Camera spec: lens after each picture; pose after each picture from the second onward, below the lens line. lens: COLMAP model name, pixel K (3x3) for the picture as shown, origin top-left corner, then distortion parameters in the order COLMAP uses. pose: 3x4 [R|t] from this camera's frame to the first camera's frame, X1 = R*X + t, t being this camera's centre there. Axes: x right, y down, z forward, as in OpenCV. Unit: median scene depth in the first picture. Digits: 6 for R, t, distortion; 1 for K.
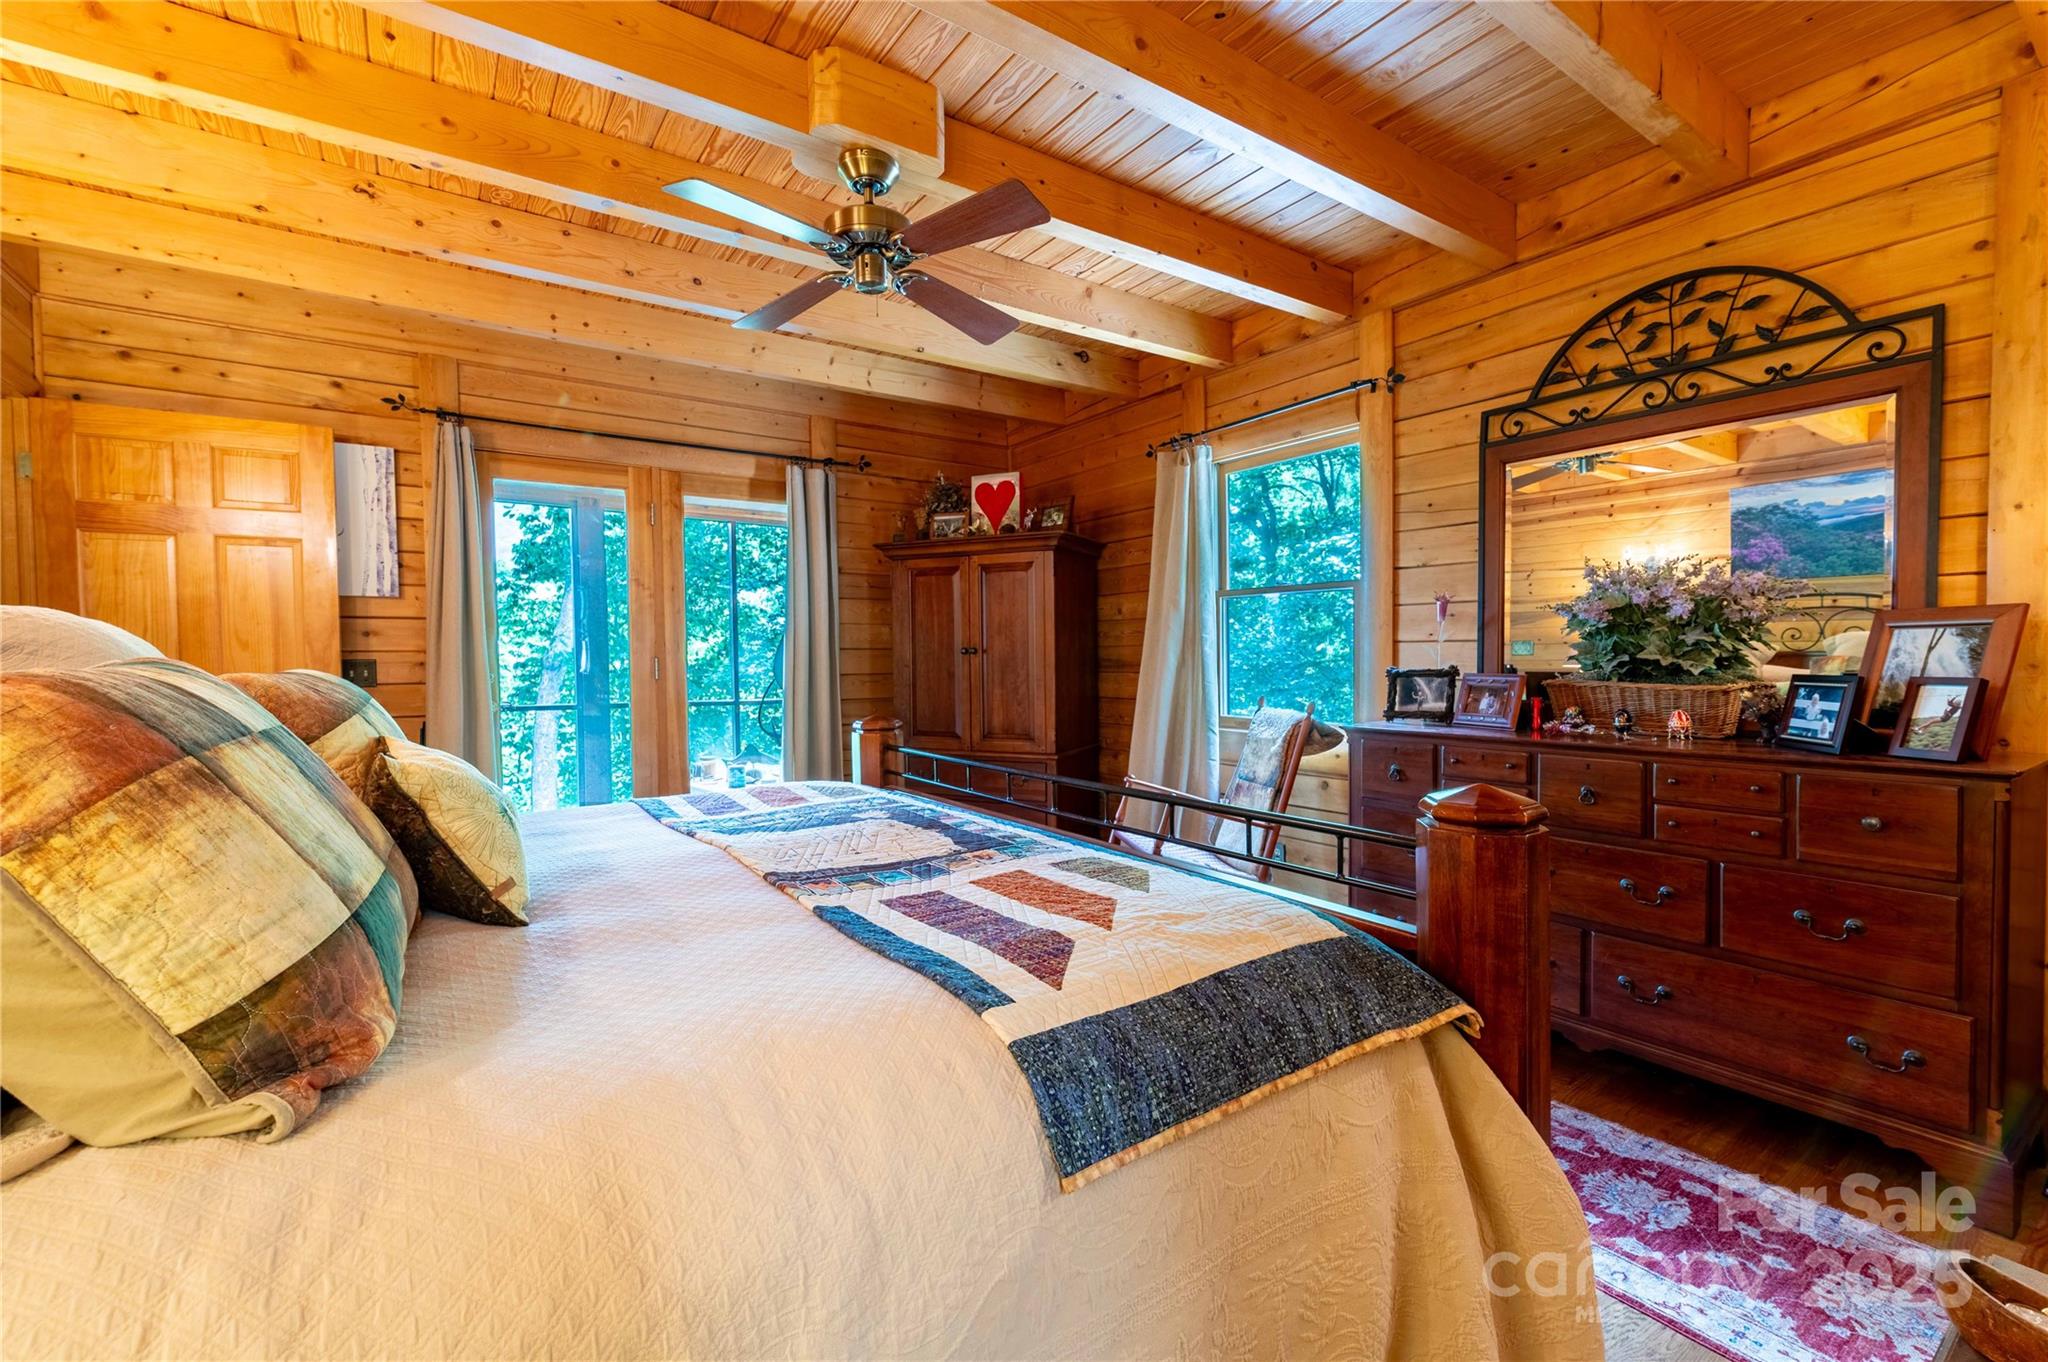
lens RADIAL K [[869.2, 0, 1029.0], [0, 869.2, 681.1], [0, 0, 1]] dist [0.003438, -0.001015]
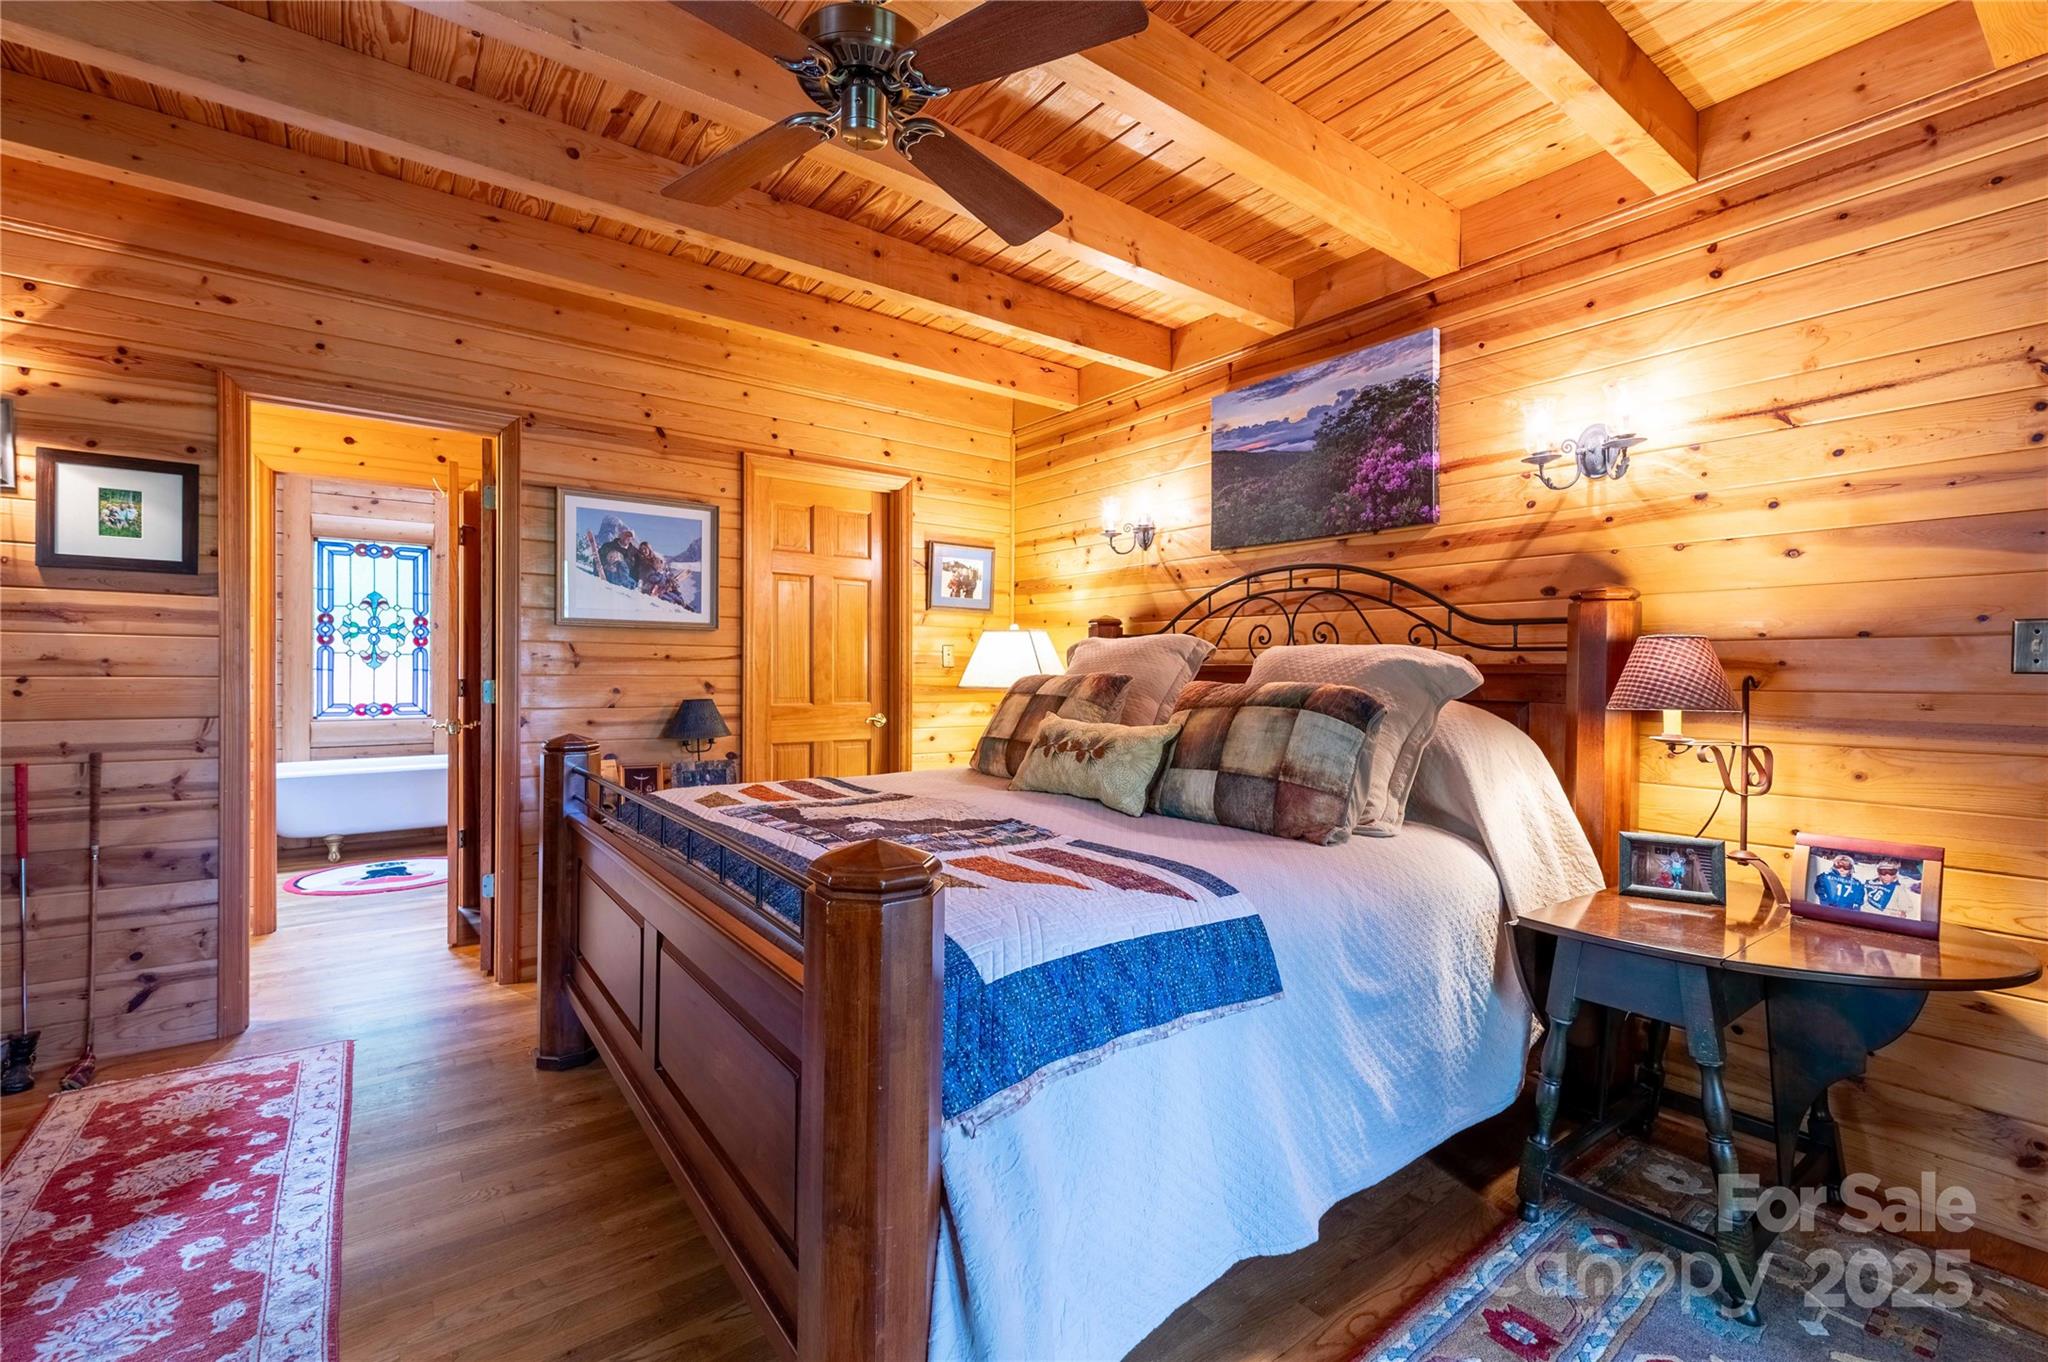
lens RADIAL K [[869.2, 0, 1022.5], [0, 869.2, 685.1], [0, 0, 1]] dist [0.003438, -0.001015]
pose [[-0.999150, 0.005636, -0.040834, -0.173466], [0.003682, 0.998852, 0.047768, -0.034035], [0.041056, 0.047577, -0.998023, 1.069673]]
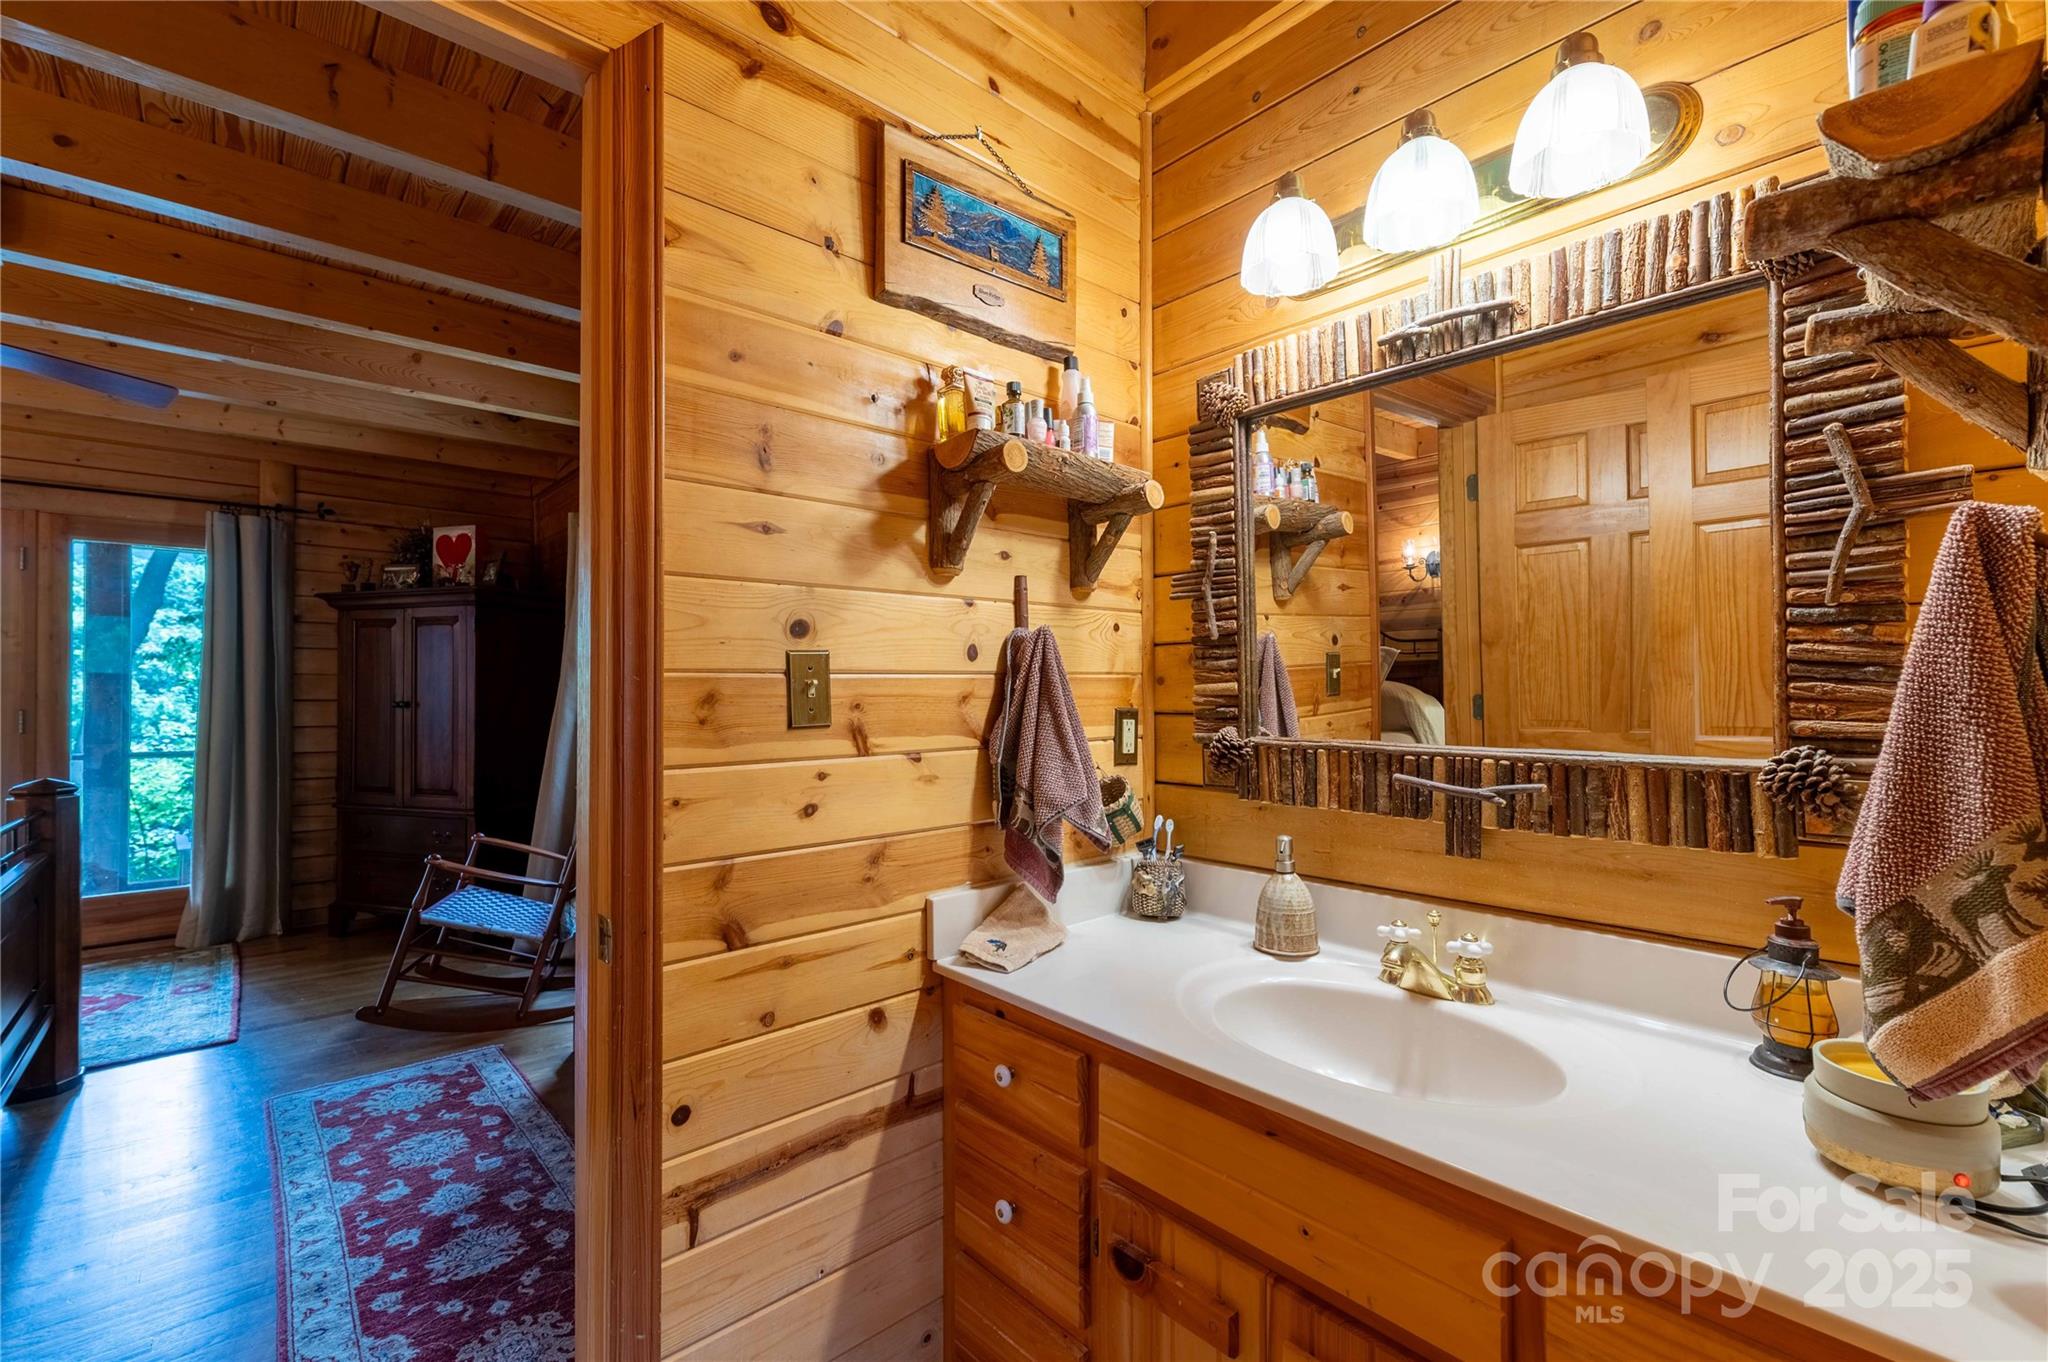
lens RADIAL K [[869.2, 0, 1023.9], [0, 869.2, 679.4], [0, 0, 1]] dist [0.003438, -0.001015]
pose [[0.992034, 0.010413, 0.125541, 0.614238], [-0.004649, 0.998925, -0.046118, -0.025406], [-0.125886, 0.045167, 0.991016, -0.079538]]
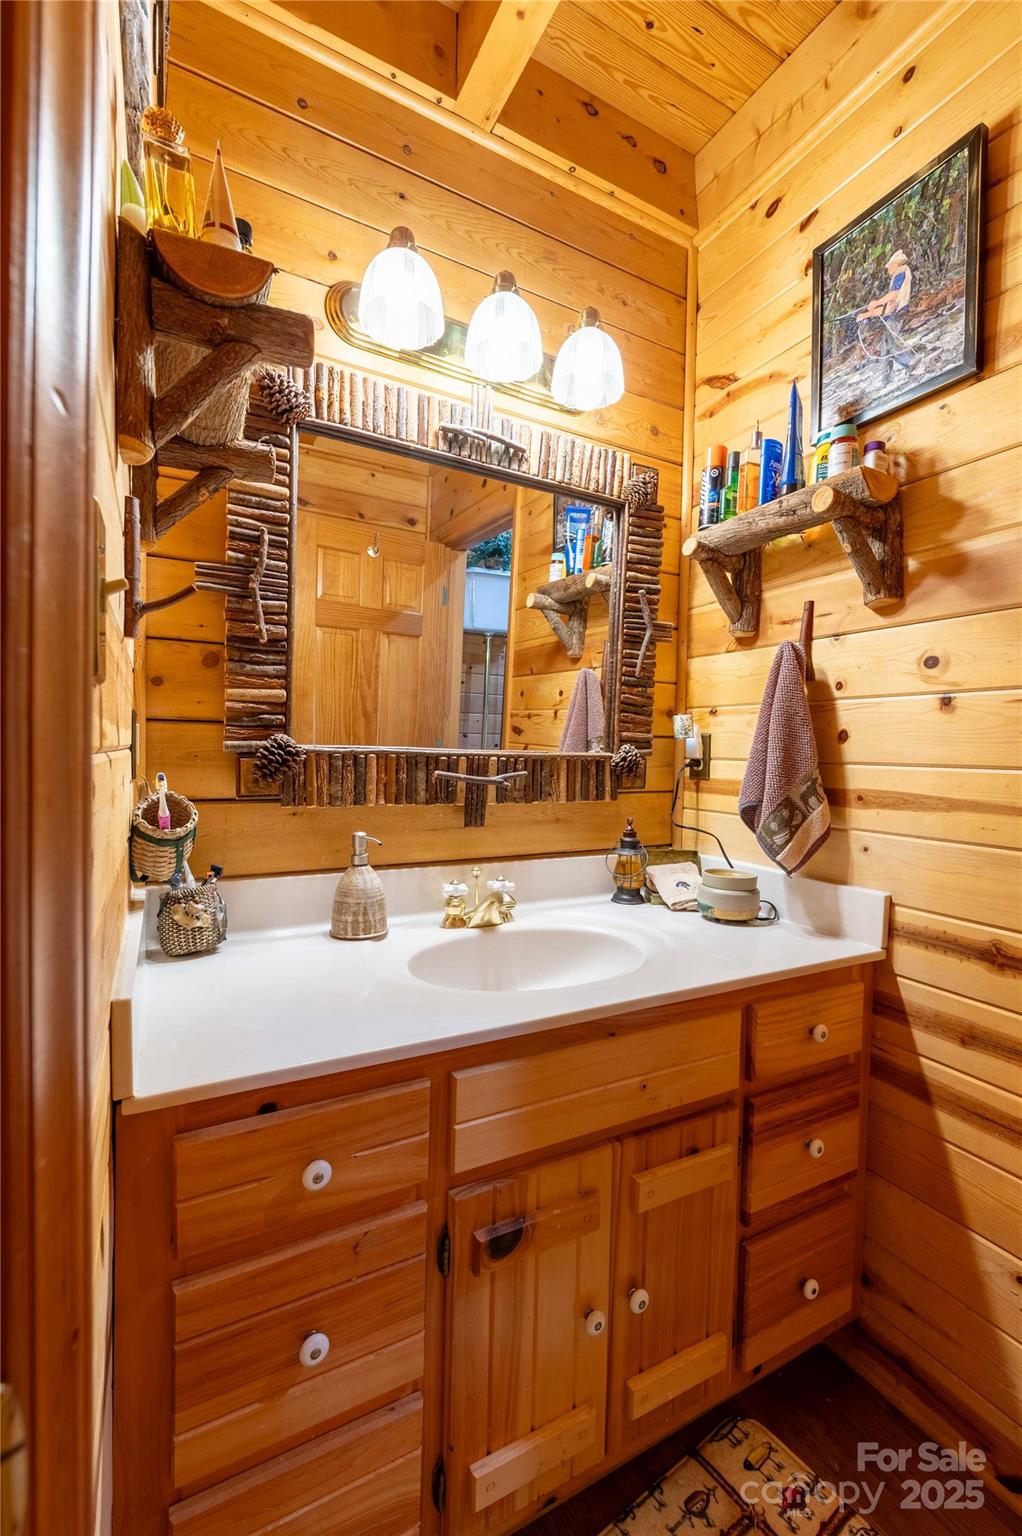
lens RADIAL K [[651.9, 0, 511.4], [0, 651.9, 768.6], [0, 0, 1]] dist [0.003438, -0.001015]
pose [[0.120560, -0.011391, 0.992641, 0.462187], [0.009982, 0.999898, 0.010262, -0.007102], [-0.992656, 0.008671, 0.120661, 0.192680]]
